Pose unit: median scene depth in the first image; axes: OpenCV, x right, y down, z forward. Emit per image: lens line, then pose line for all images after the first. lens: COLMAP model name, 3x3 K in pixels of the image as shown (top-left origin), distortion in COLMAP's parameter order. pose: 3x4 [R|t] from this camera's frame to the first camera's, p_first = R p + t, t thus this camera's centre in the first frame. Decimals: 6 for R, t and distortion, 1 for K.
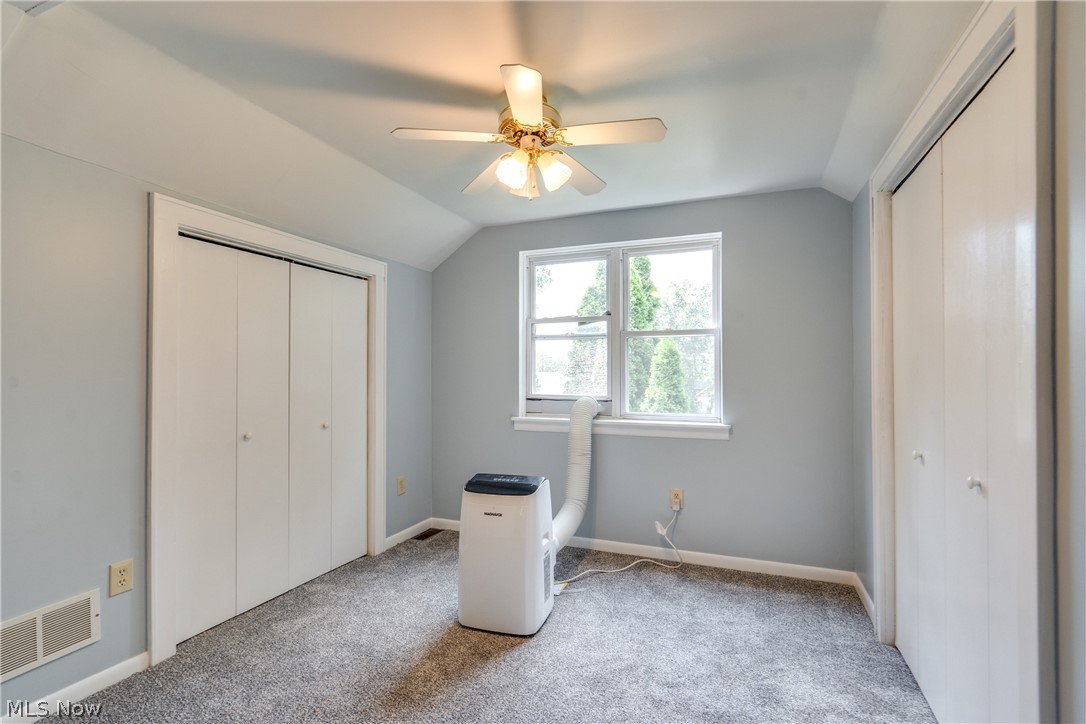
lens RADIAL K [[509.6, 0, 546.0], [0, 509.6, 360.5], [0, 0, 1]] dist [-0.001478, 0.000320]
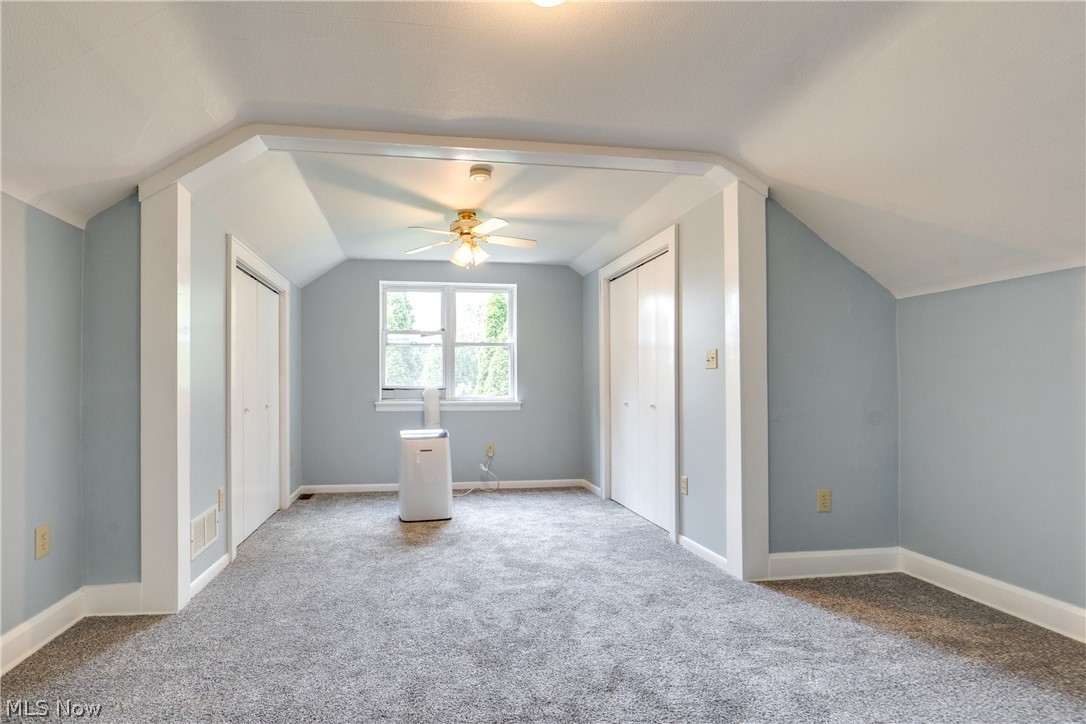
lens RADIAL K [[556.3, 0, 498.6], [0, 556.3, 366.1], [0, 0, 1]] dist [-0.000156, 0.000117]
pose [[0.854119, 0.017262, 0.519791, -0.583507], [-0.009288, 0.999796, -0.017942, 0.040734], [-0.519994, 0.010497, 0.854105, -0.459577]]
